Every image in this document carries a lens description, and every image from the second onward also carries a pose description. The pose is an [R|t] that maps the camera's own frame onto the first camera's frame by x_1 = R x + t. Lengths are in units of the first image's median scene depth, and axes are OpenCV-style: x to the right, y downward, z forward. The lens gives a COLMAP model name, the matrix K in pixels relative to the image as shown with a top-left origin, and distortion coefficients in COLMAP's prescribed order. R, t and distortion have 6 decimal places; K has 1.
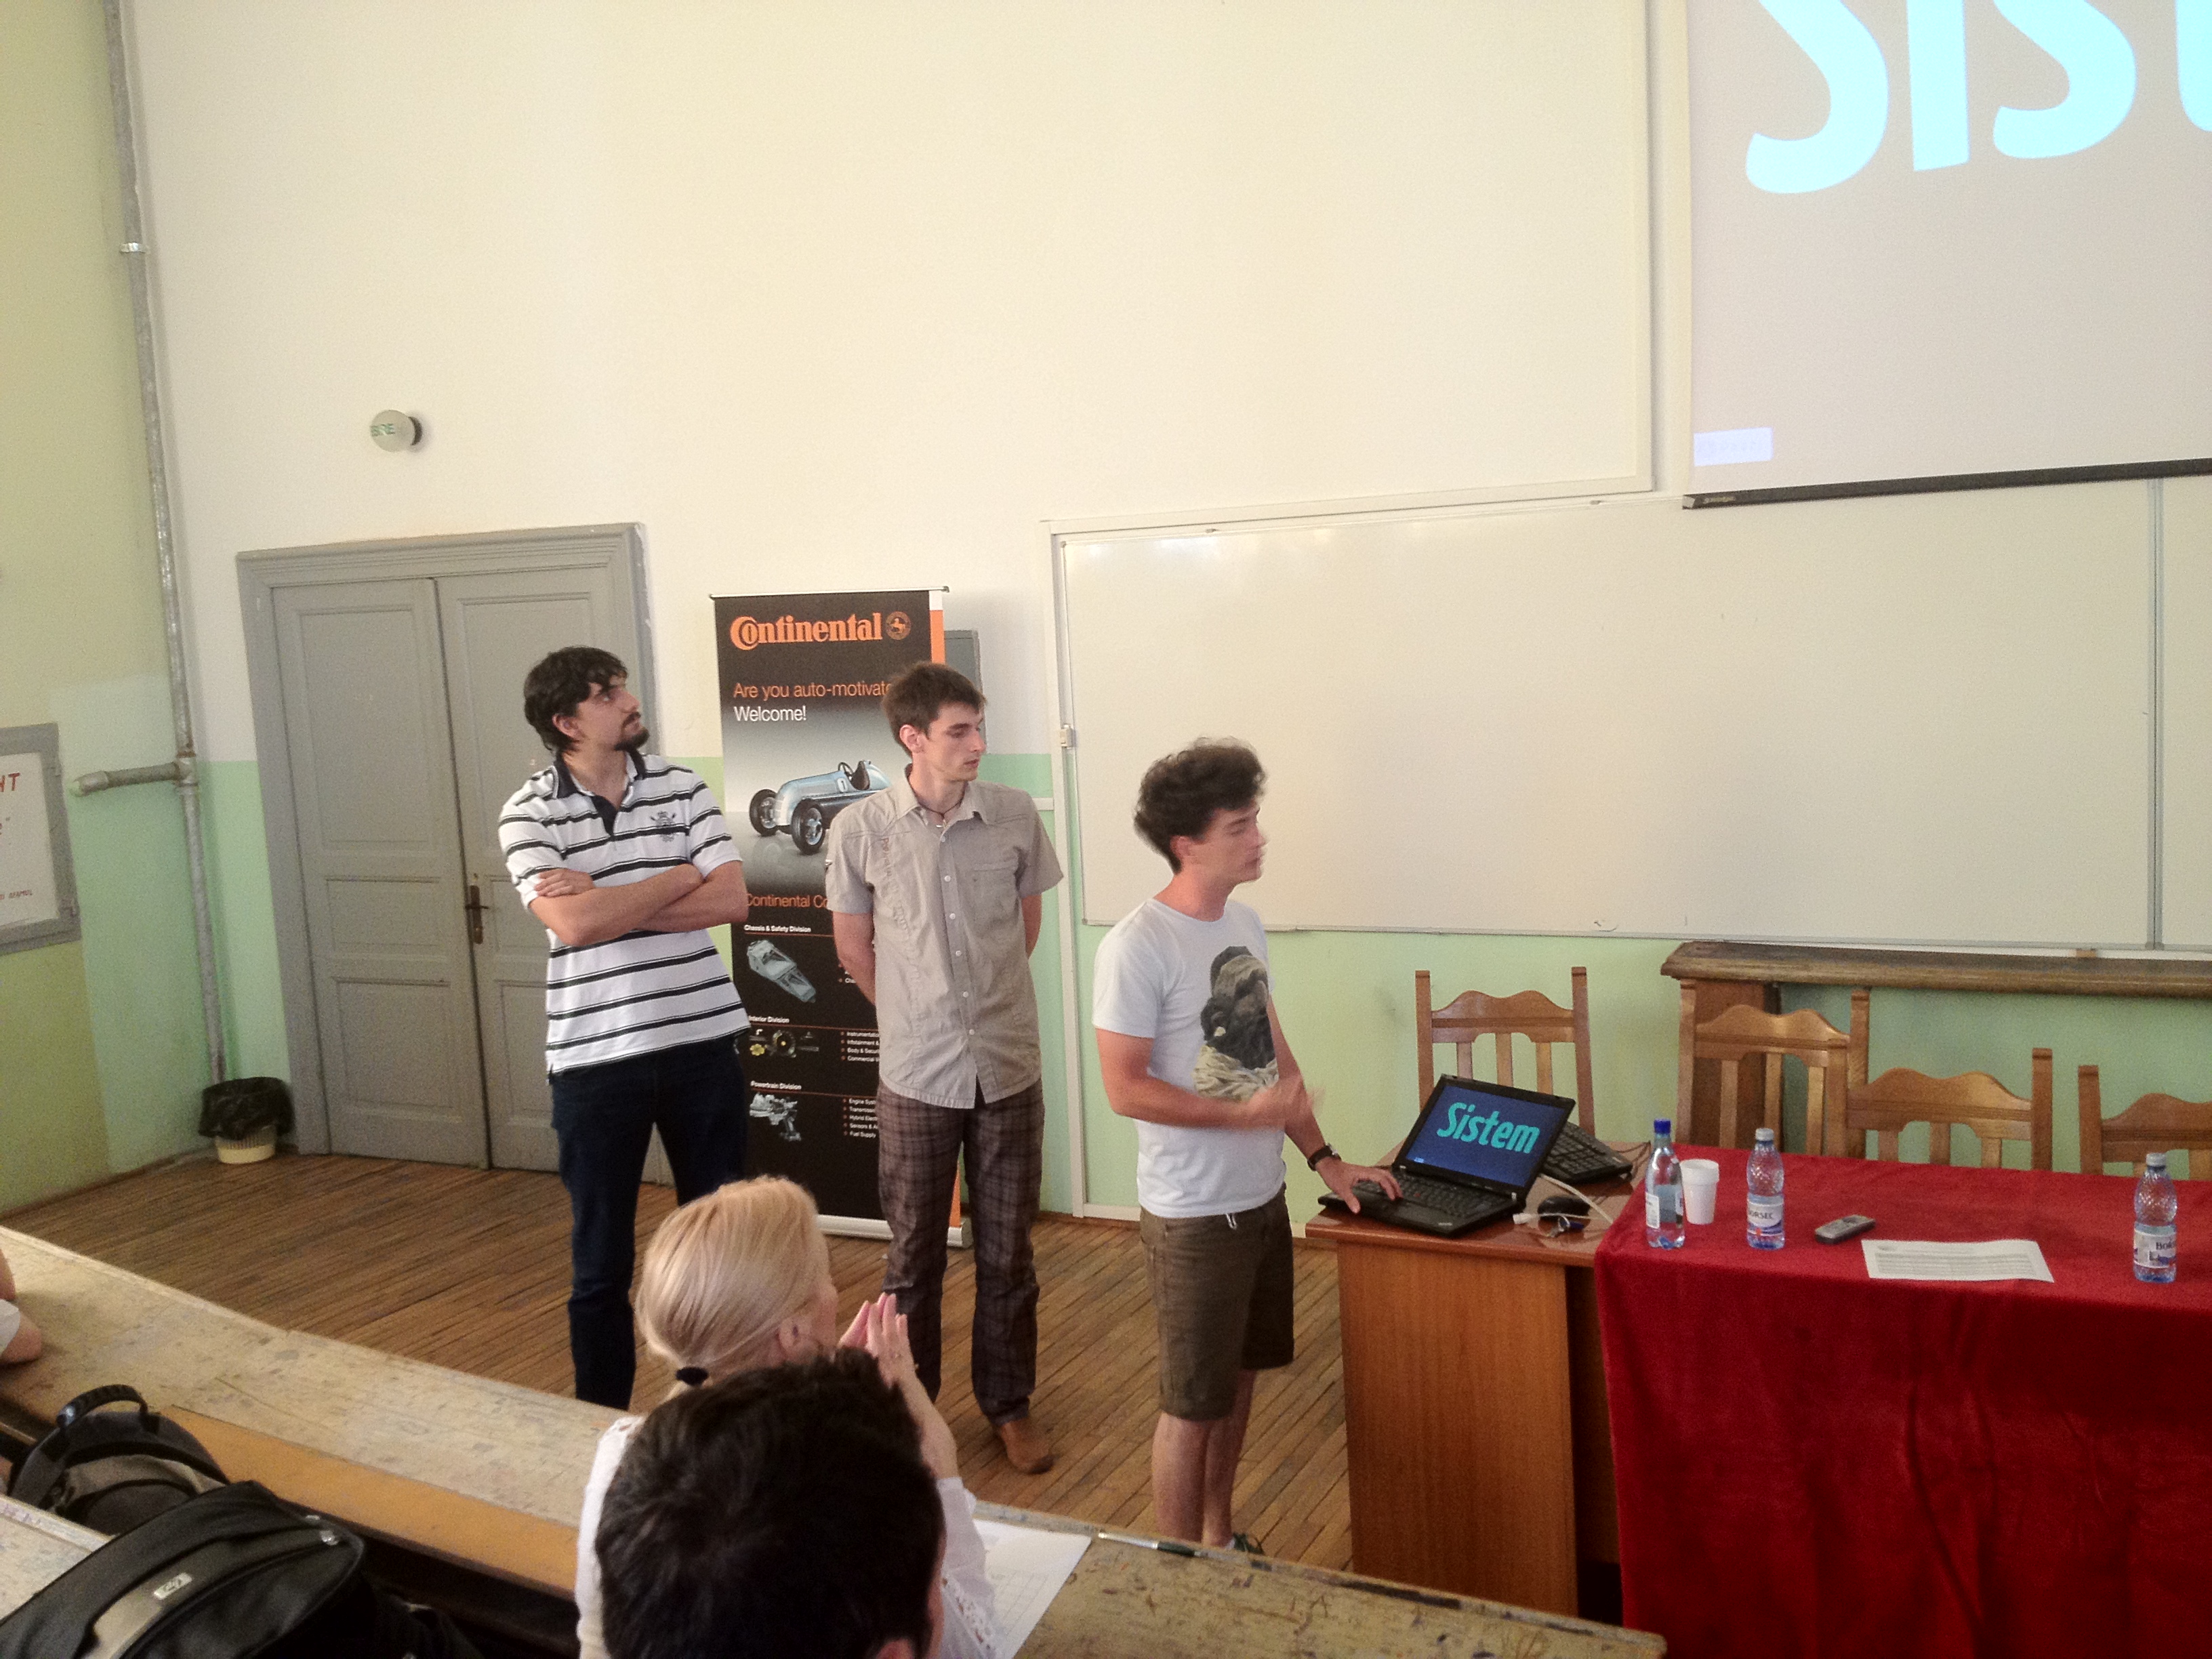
lens RADIAL K [[2073.1, 0, 1113.1], [0, 2073.1, 827.6], [0, 0, 1]] dist [0.169861, -0.381928]
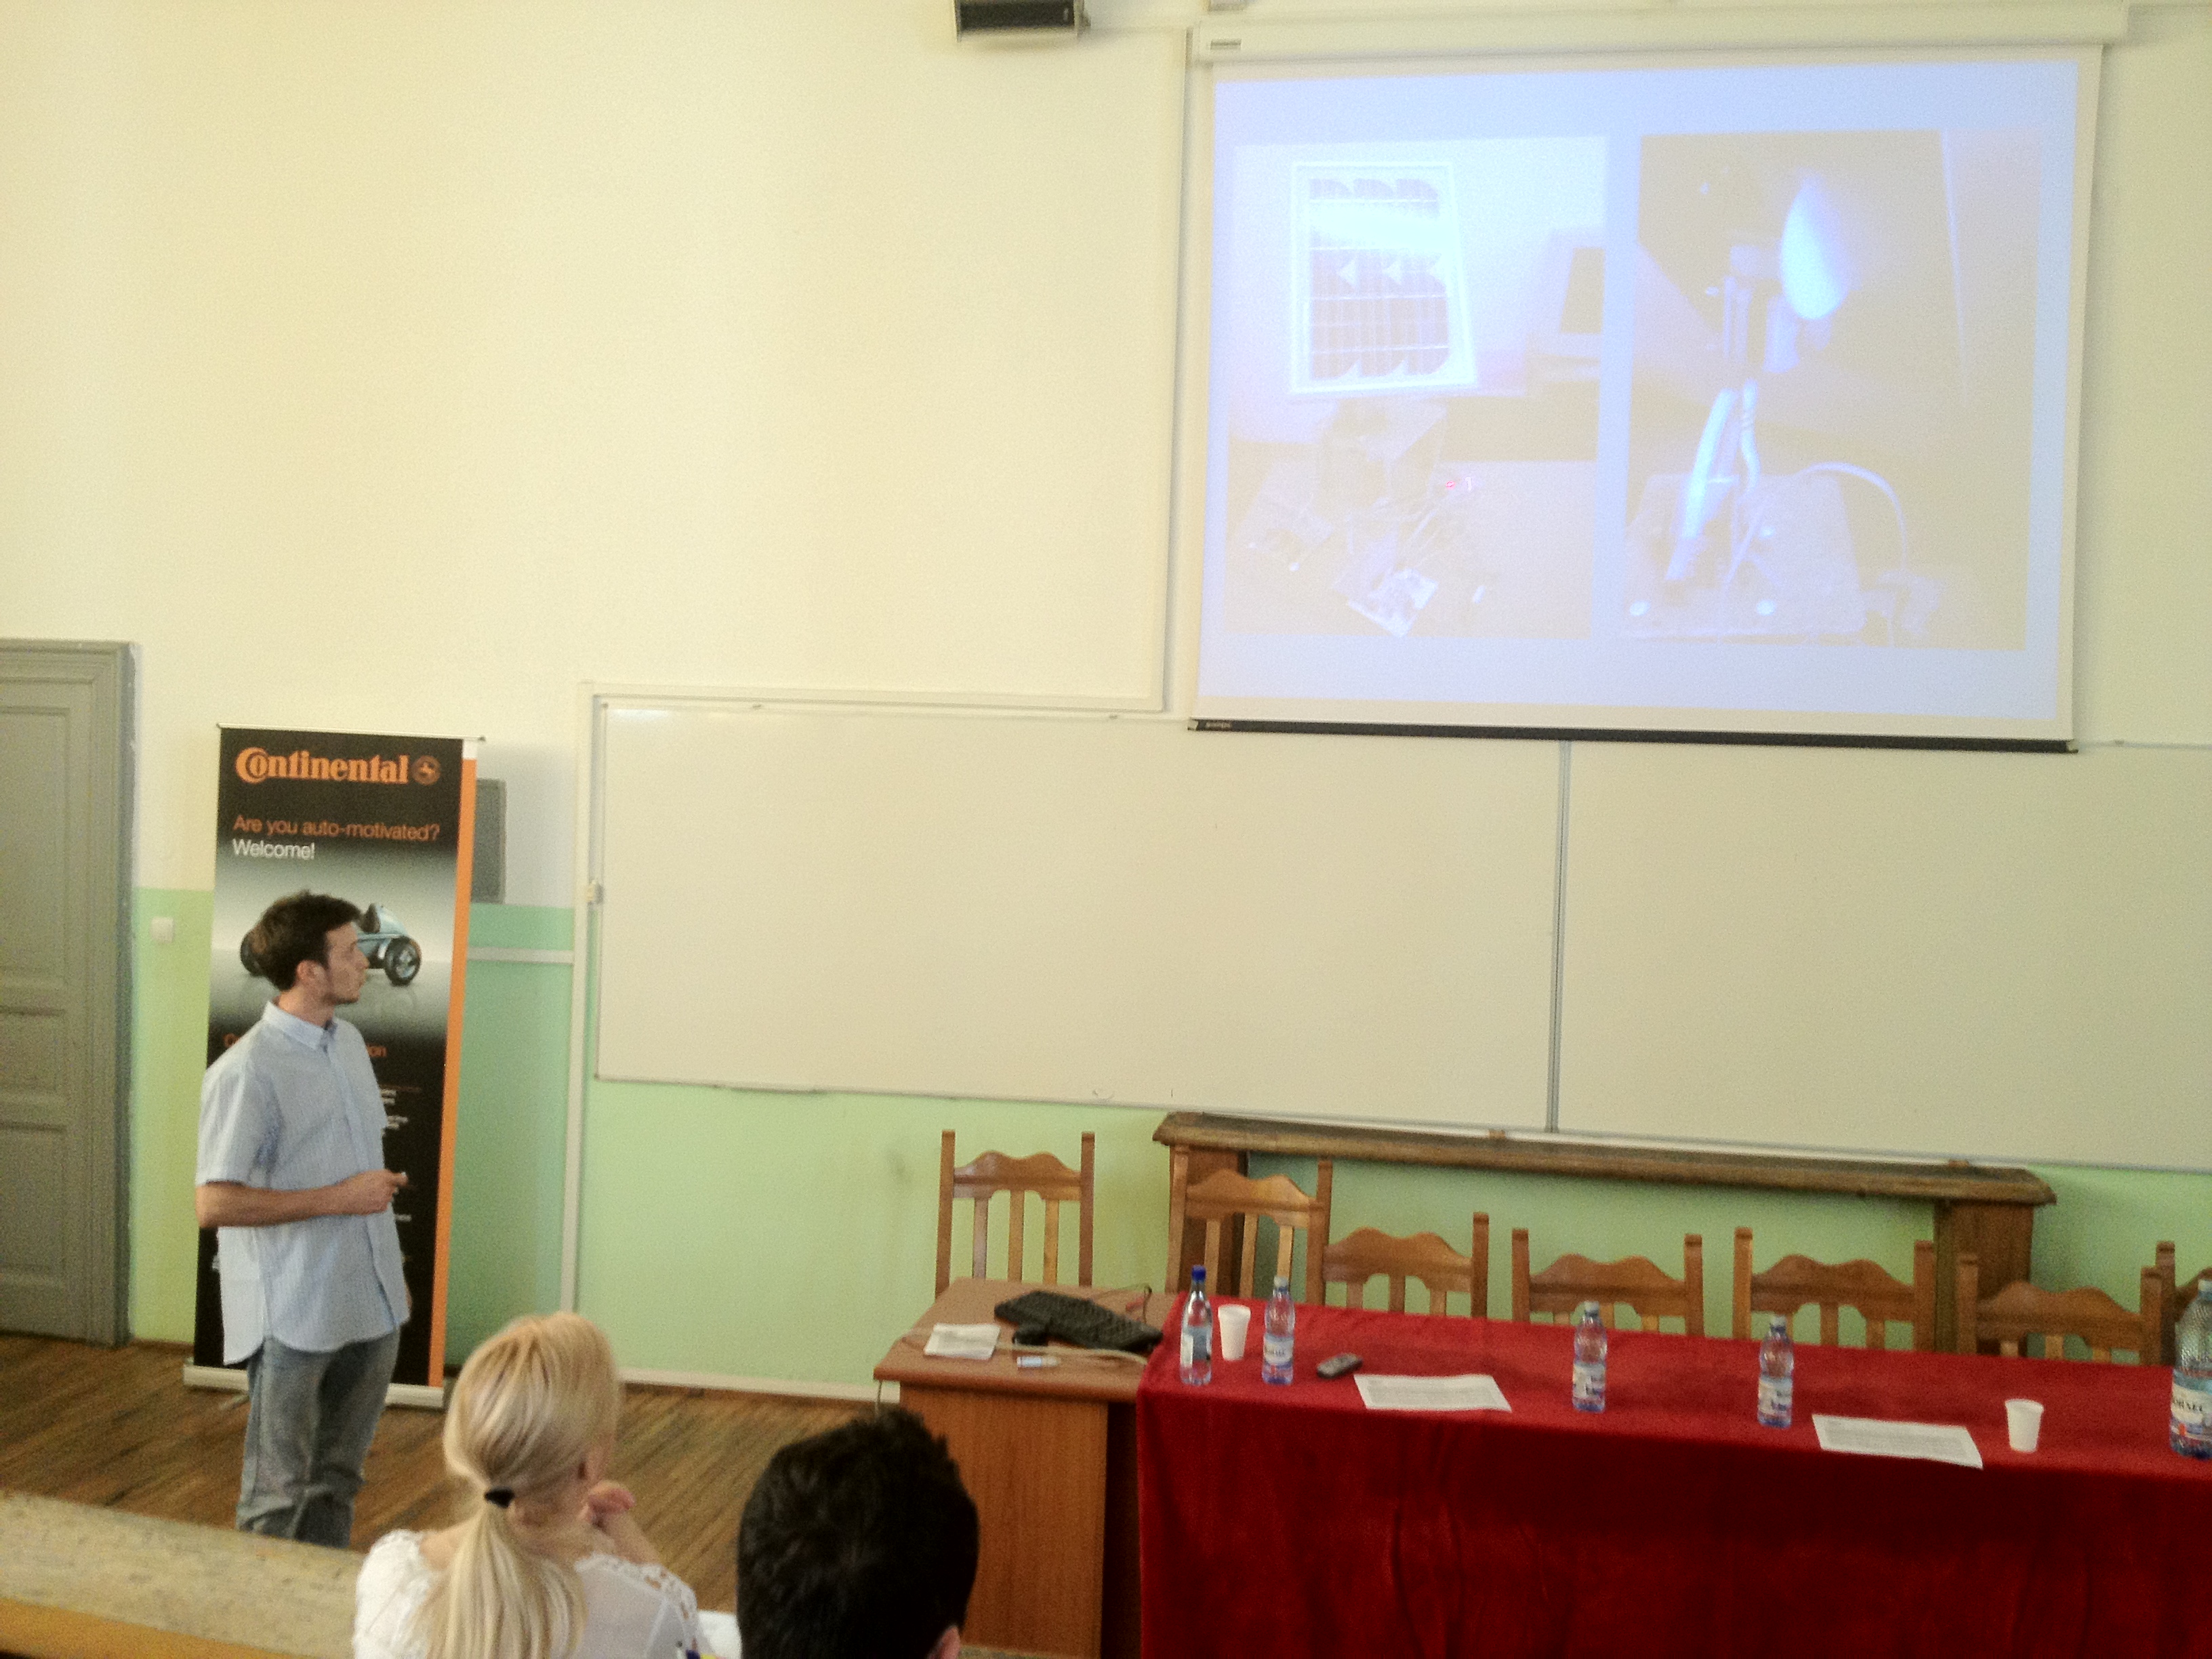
lens RADIAL K [[2073.1, 0, 1113.1], [0, 2073.1, 827.6], [0, 0, 1]] dist [0.169861, -0.381928]
pose [[0.955735, 0.072181, 0.285239, -0.084764], [-0.049528, 0.995076, -0.085856, 0.000054], [-0.290031, 0.067928, 0.954603, -0.059814]]
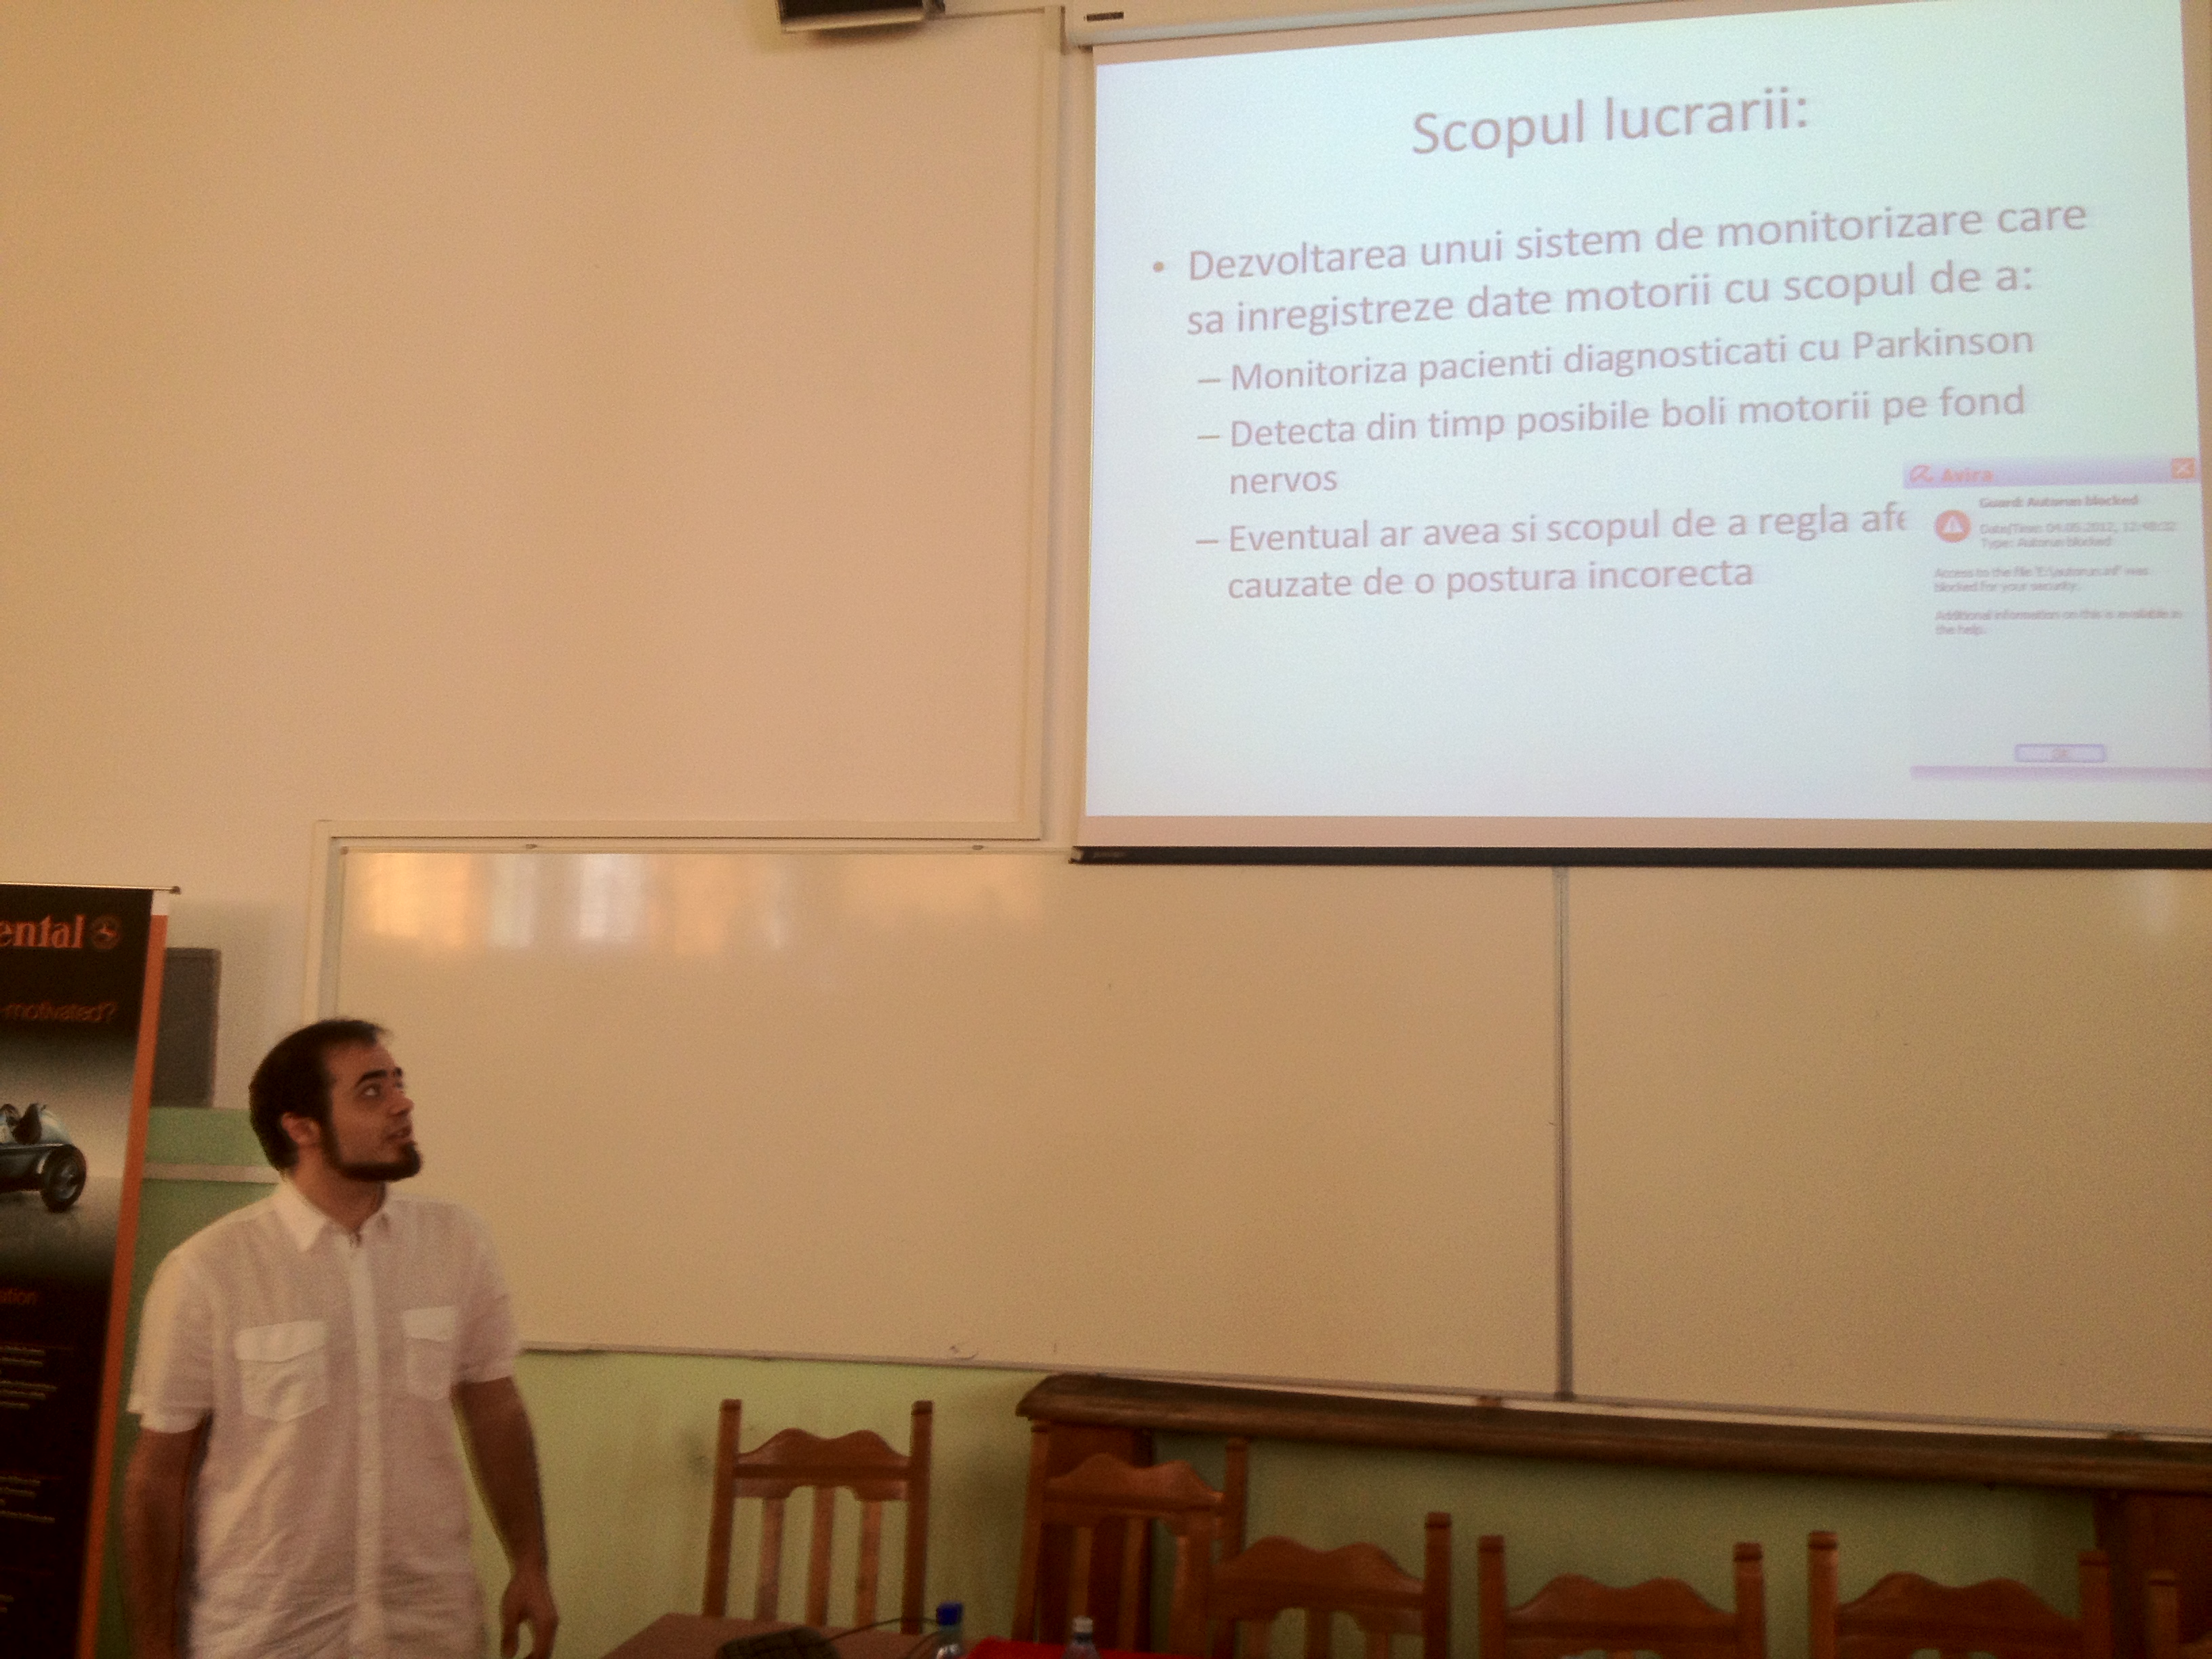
lens RADIAL K [[2090.8, 0, 1114.0], [0, 2090.8, 829.4], [0, 0, 1]] dist [0.081035, -0.151341]
pose [[0.966828, 0.096318, 0.236572, 0.080899], [-0.044114, 0.975227, -0.216765, 0.023123], [-0.251590, 0.199138, 0.947125, 0.166707]]
